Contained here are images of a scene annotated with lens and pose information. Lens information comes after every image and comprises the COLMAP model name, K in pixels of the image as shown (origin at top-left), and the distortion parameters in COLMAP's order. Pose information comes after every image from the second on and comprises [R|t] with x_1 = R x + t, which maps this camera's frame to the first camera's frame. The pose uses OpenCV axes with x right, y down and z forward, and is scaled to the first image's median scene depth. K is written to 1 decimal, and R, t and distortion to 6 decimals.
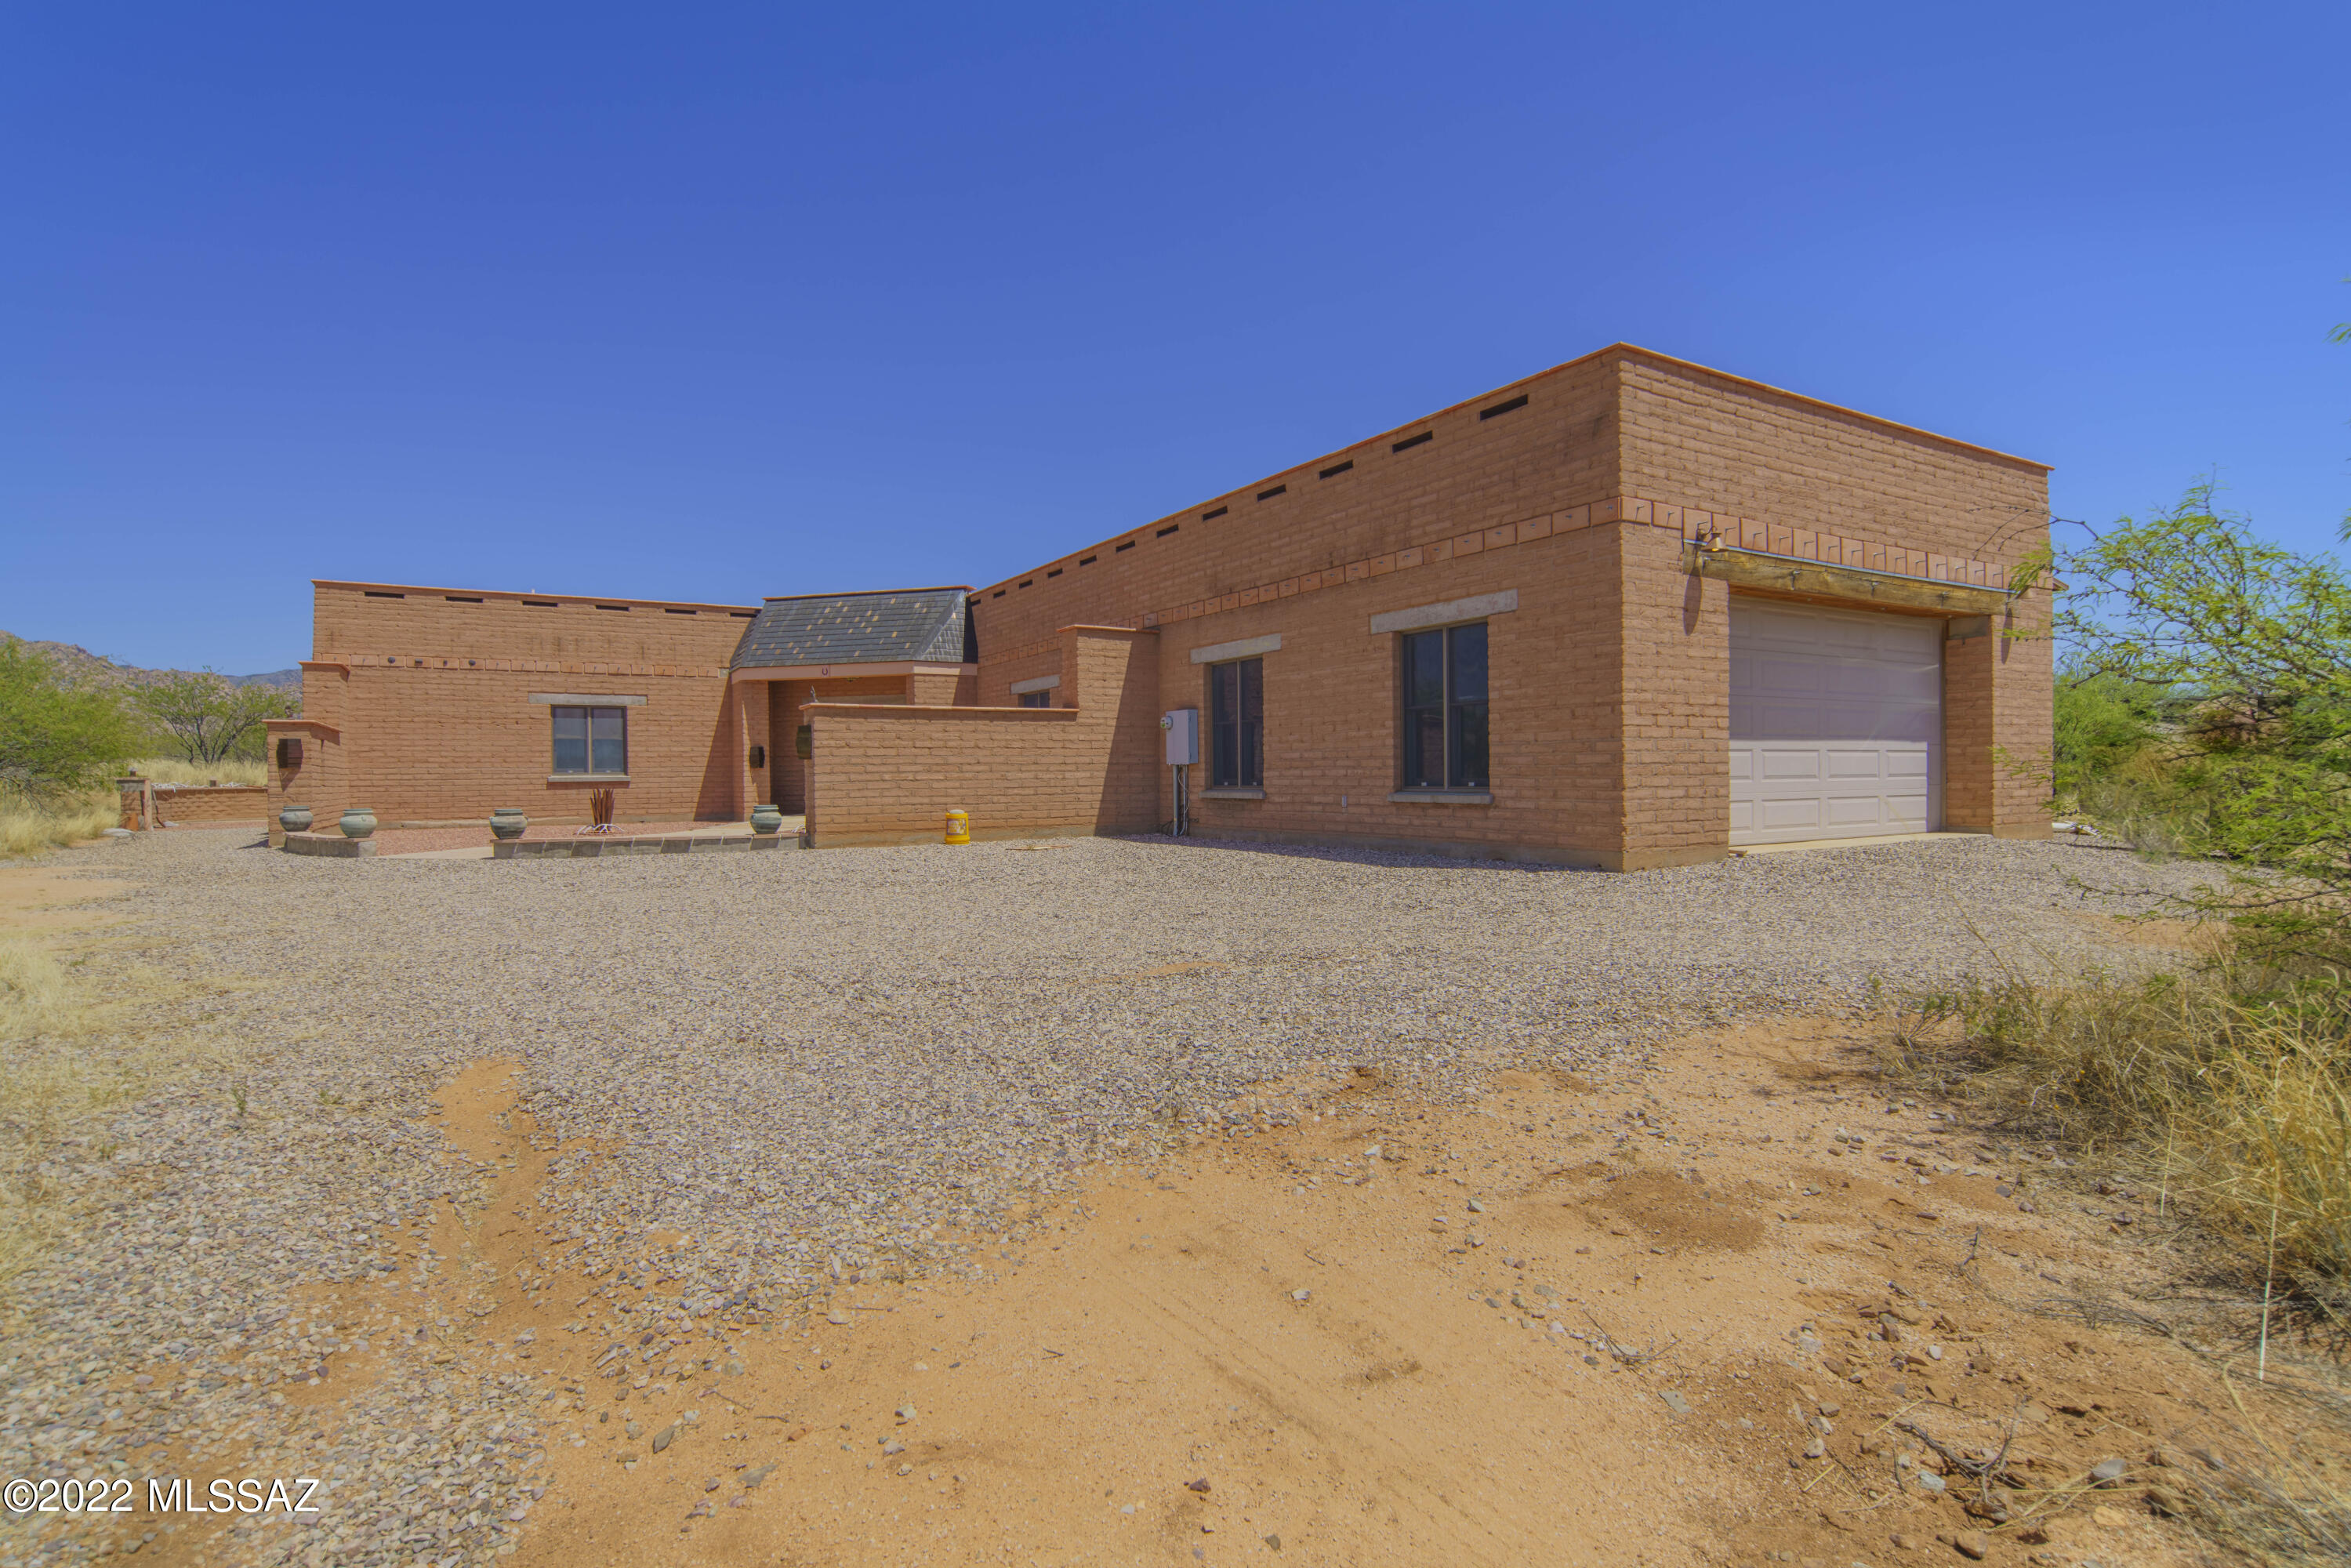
lens RADIAL K [[1140.0, 0, 1185.3], [0, 1140.0, 771.2], [0, 0, 1]] dist [-0.002653, 0.000714]
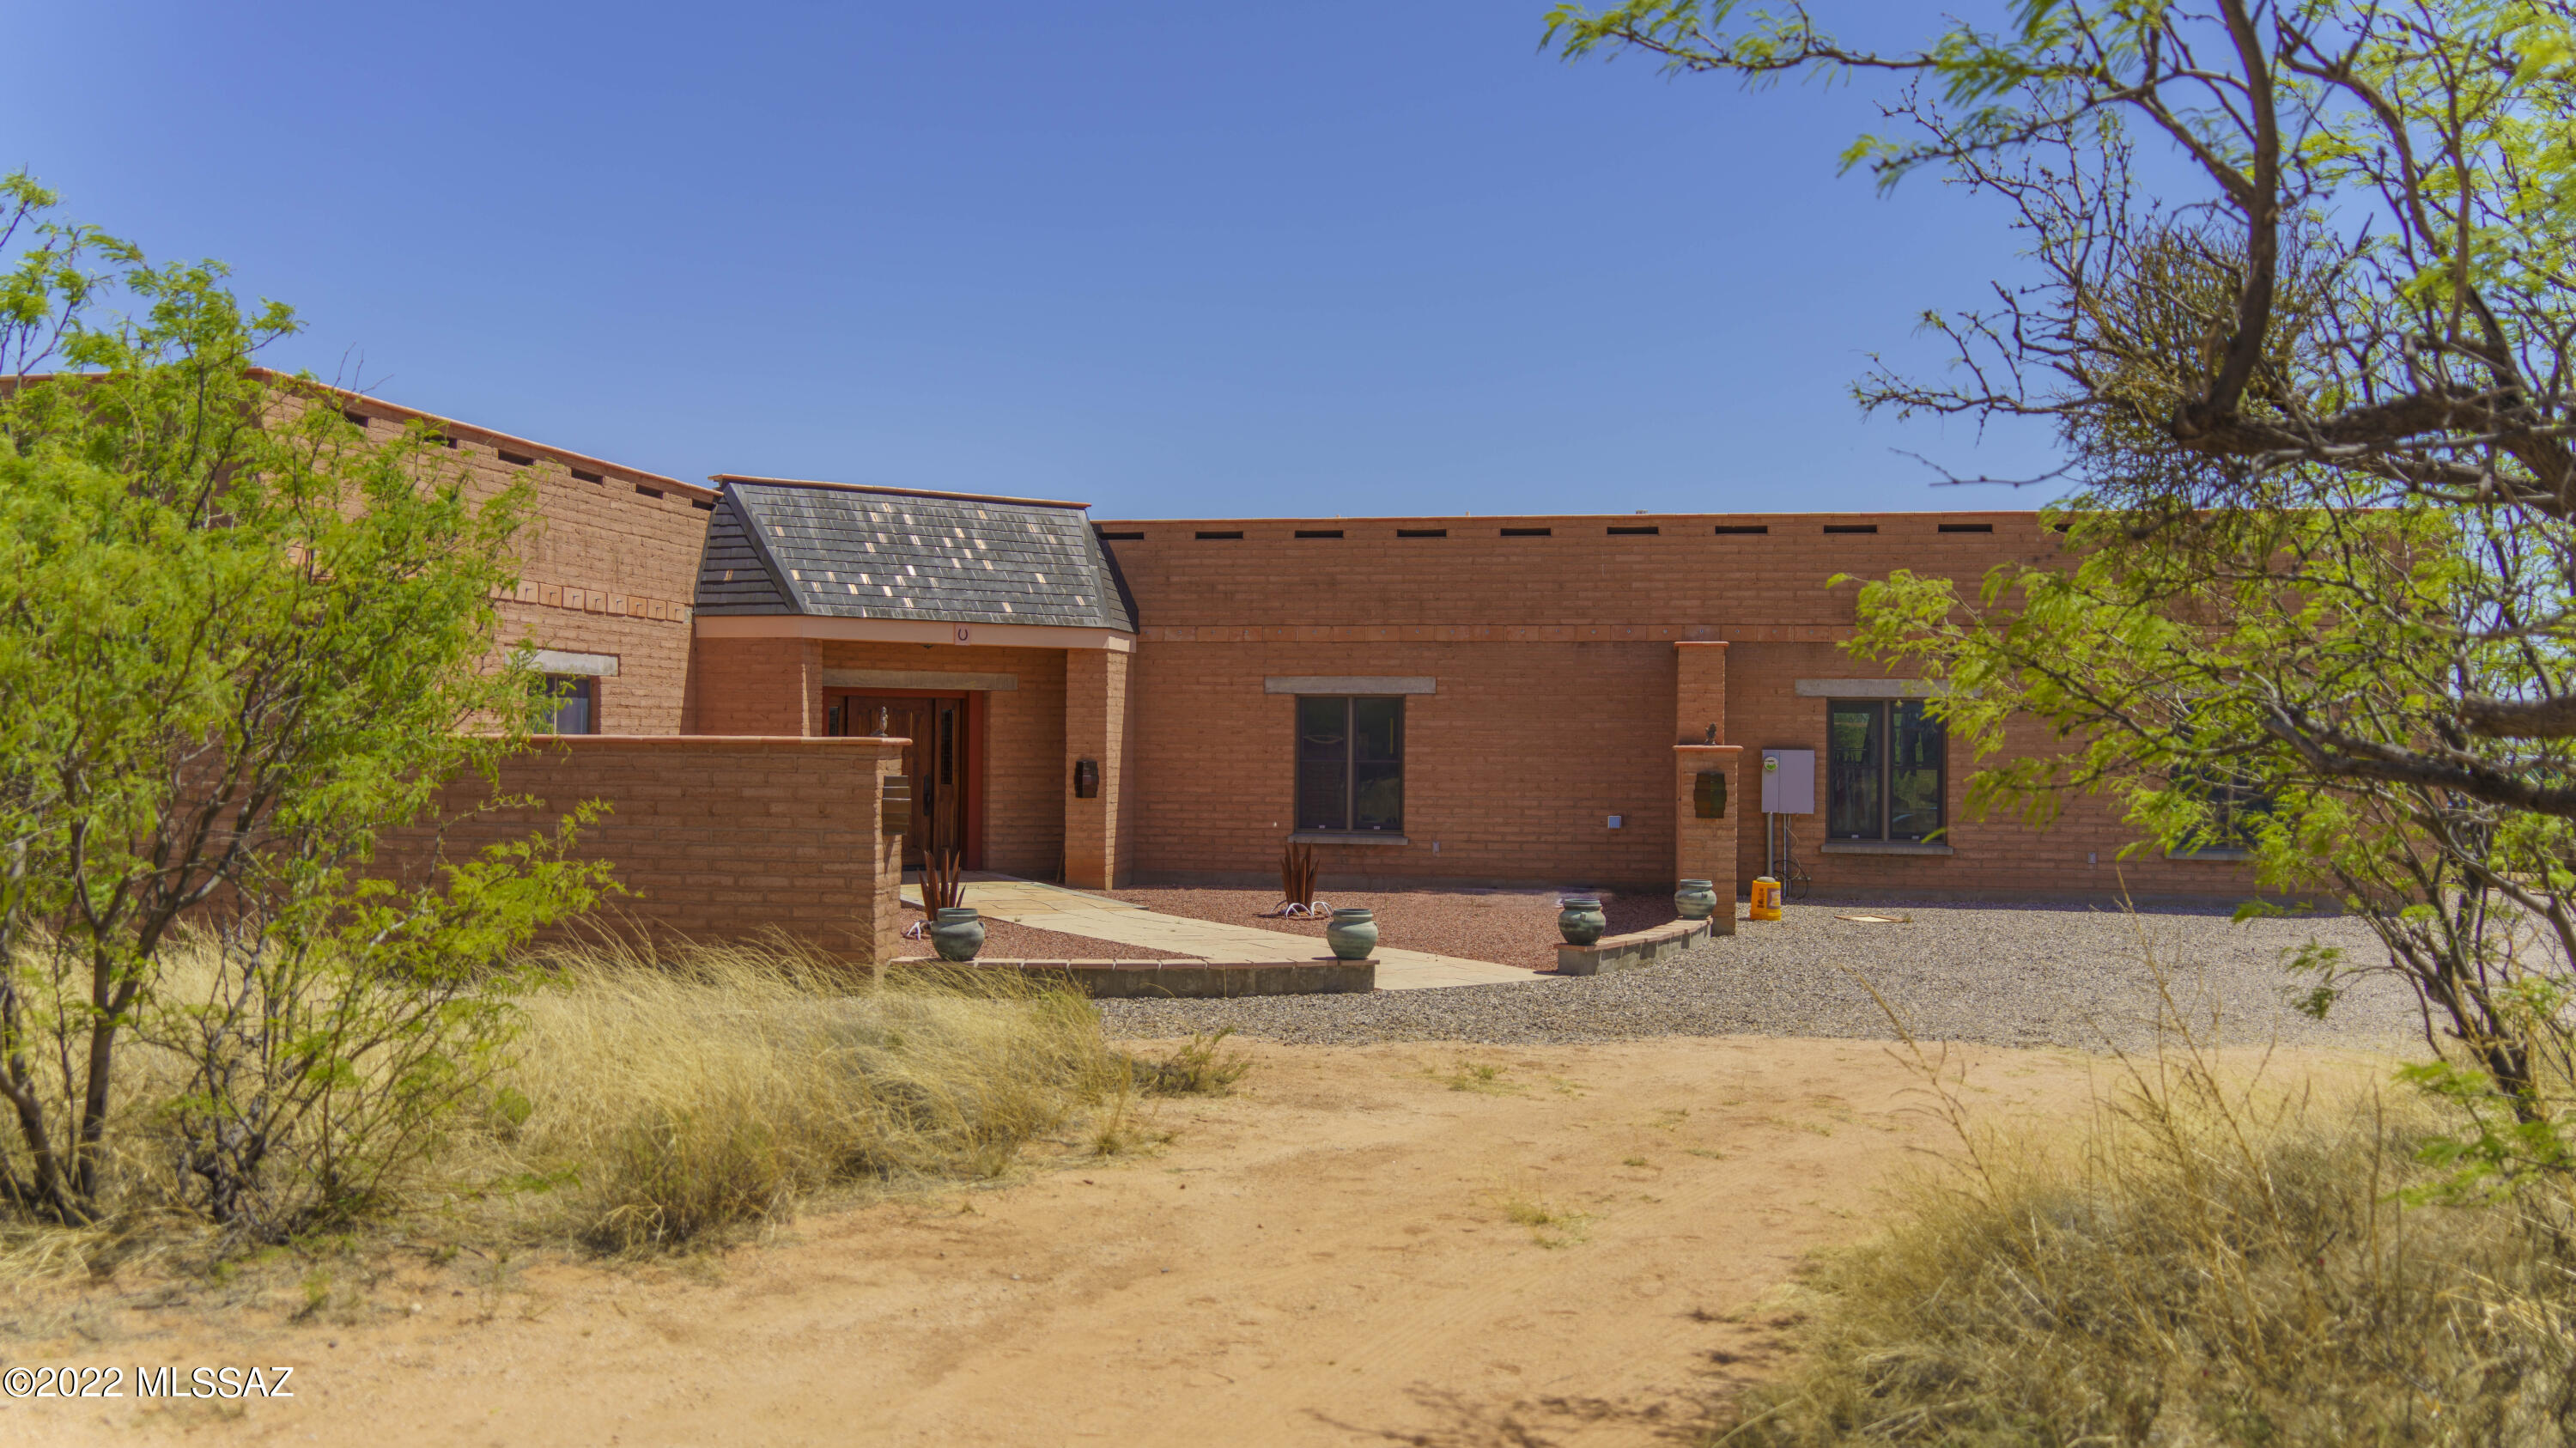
lens RADIAL K [[1994.2, 0, 1270.7], [0, 1994.2, 737.2], [0, 0, 1]] dist [0.048395, -0.000193]
pose [[0.661831, 0.019099, 0.749410, -1.330159], [-0.019404, 0.999777, -0.008342, -0.041469], [-0.749402, -0.009021, 0.662054, 0.291675]]
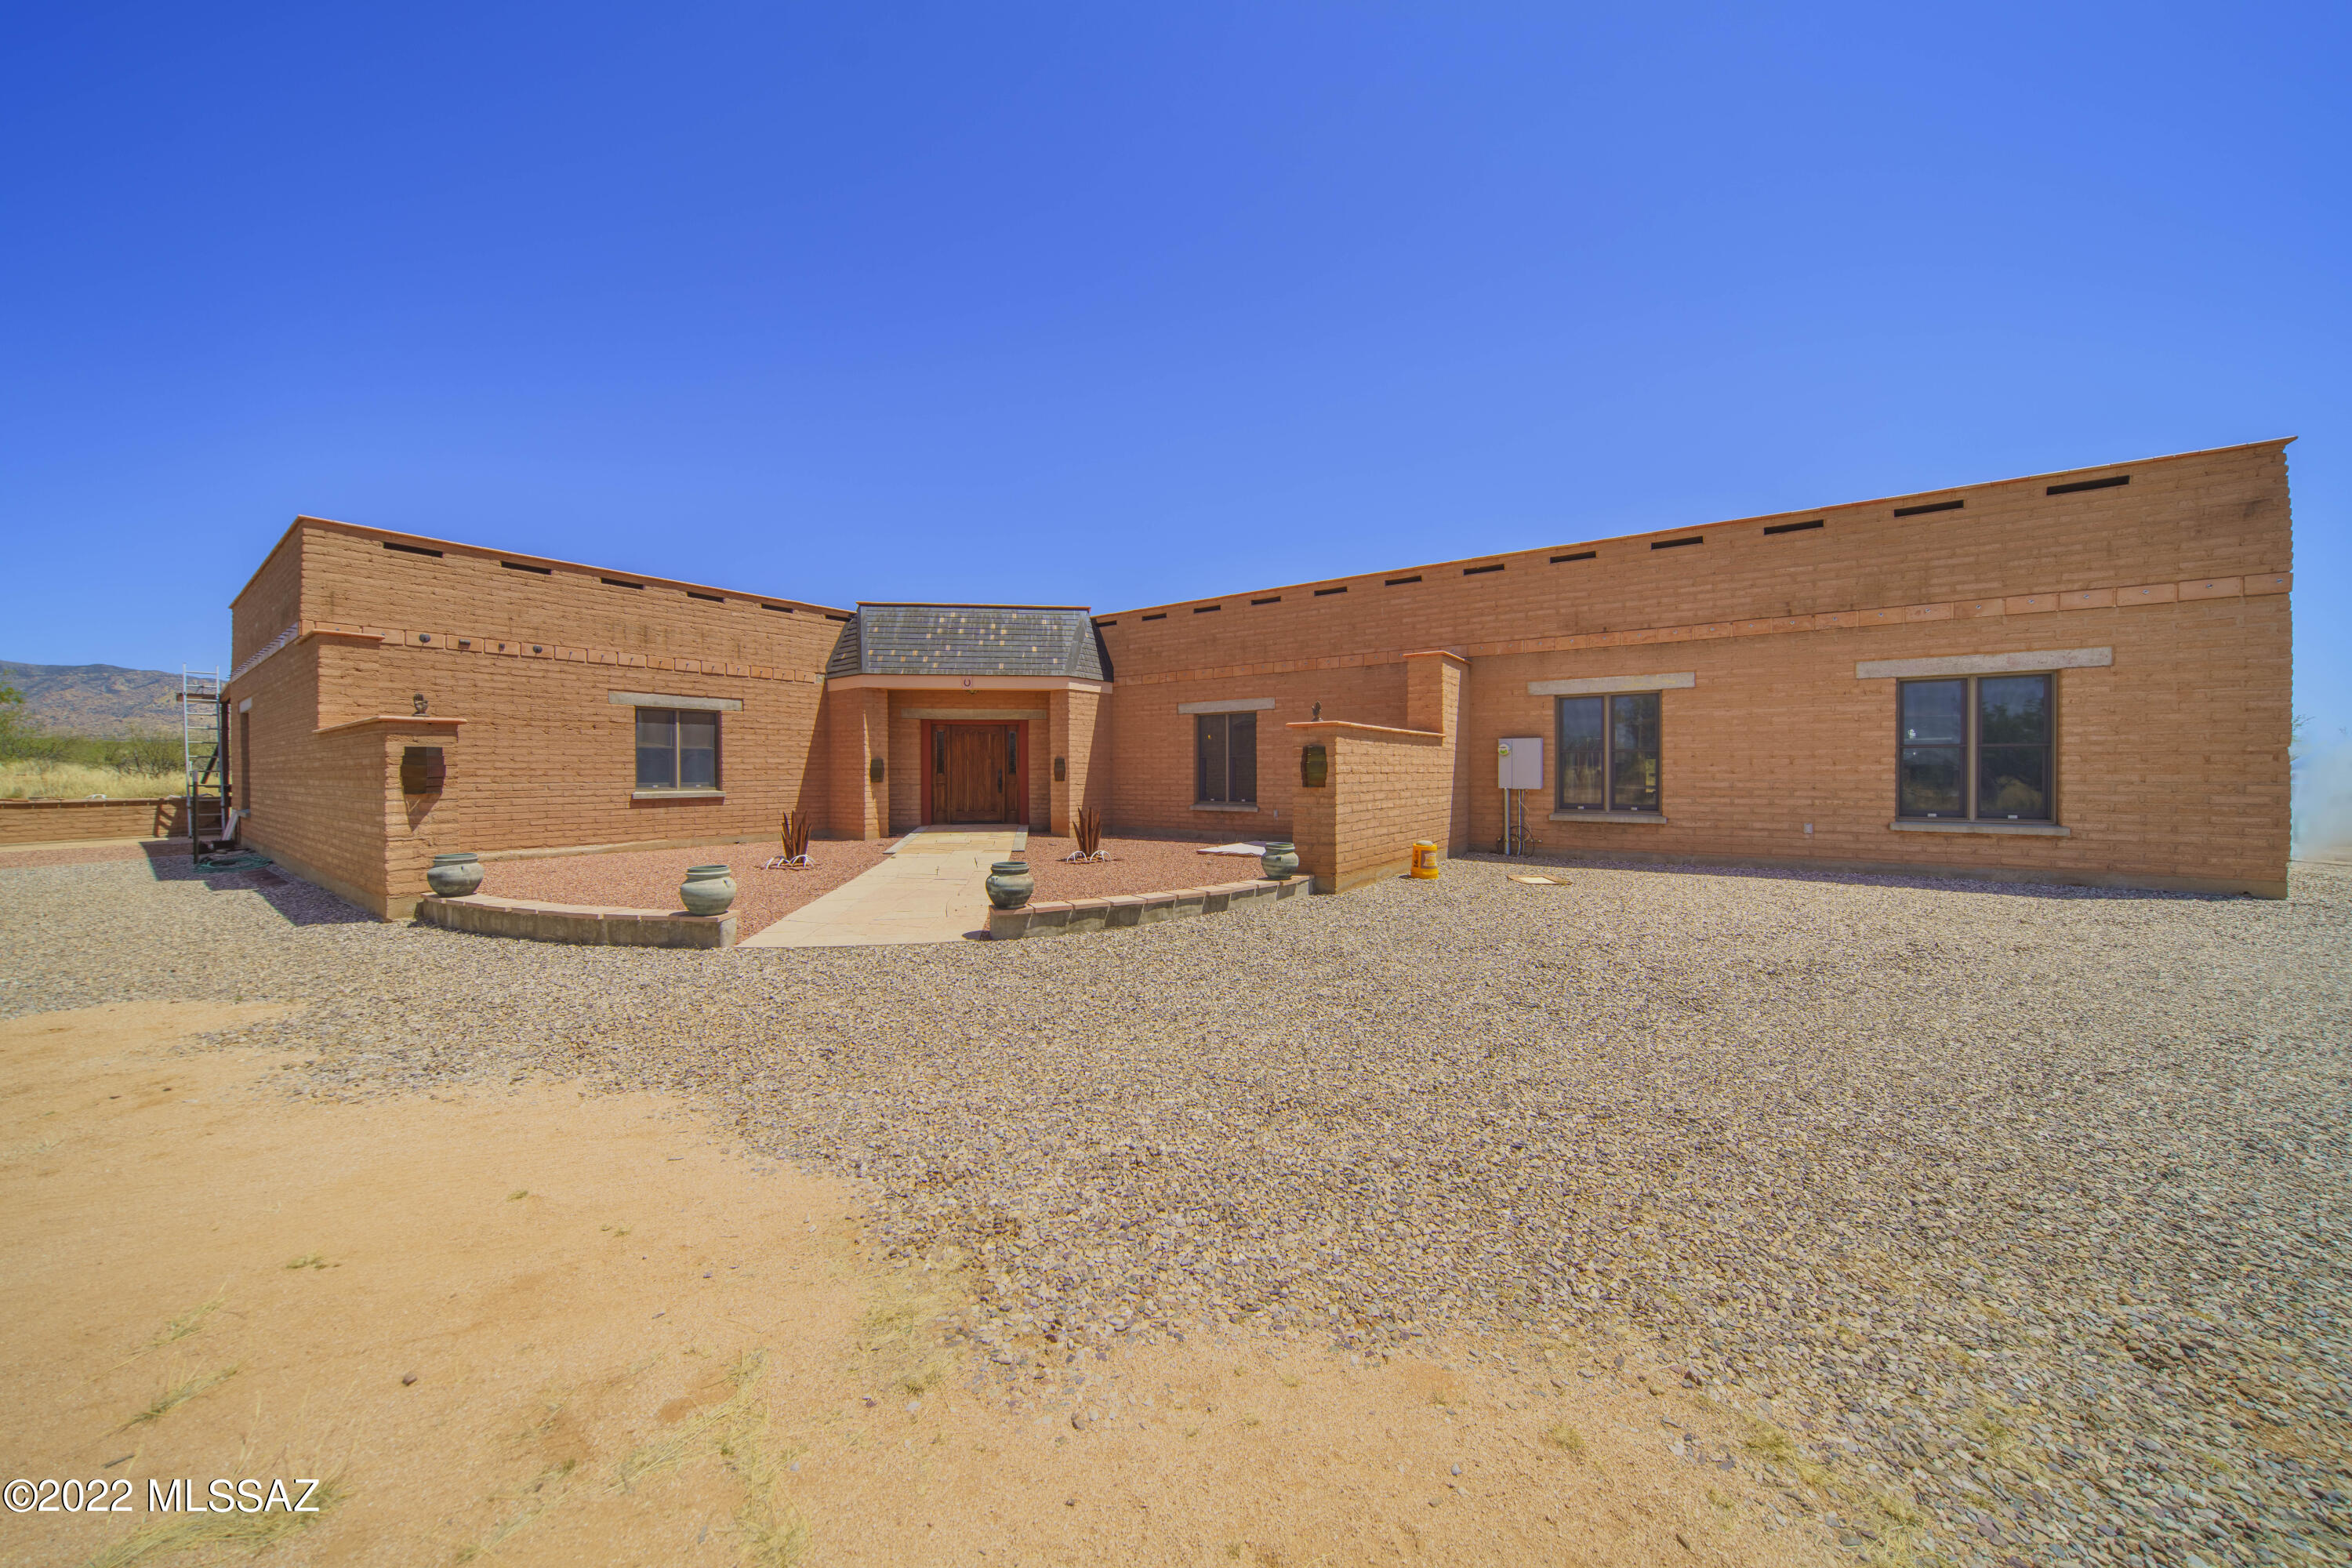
lens RADIAL K [[785.5, 0, 1175.8], [0, 785.5, 776.4], [0, 0, 1]] dist [-0.020302, 0.003684]
pose [[0.918858, 0.005519, 0.394551, -0.569495], [-0.008216, 0.999953, 0.005147, -0.018083], [-0.394504, -0.007971, 0.918860, 0.438215]]
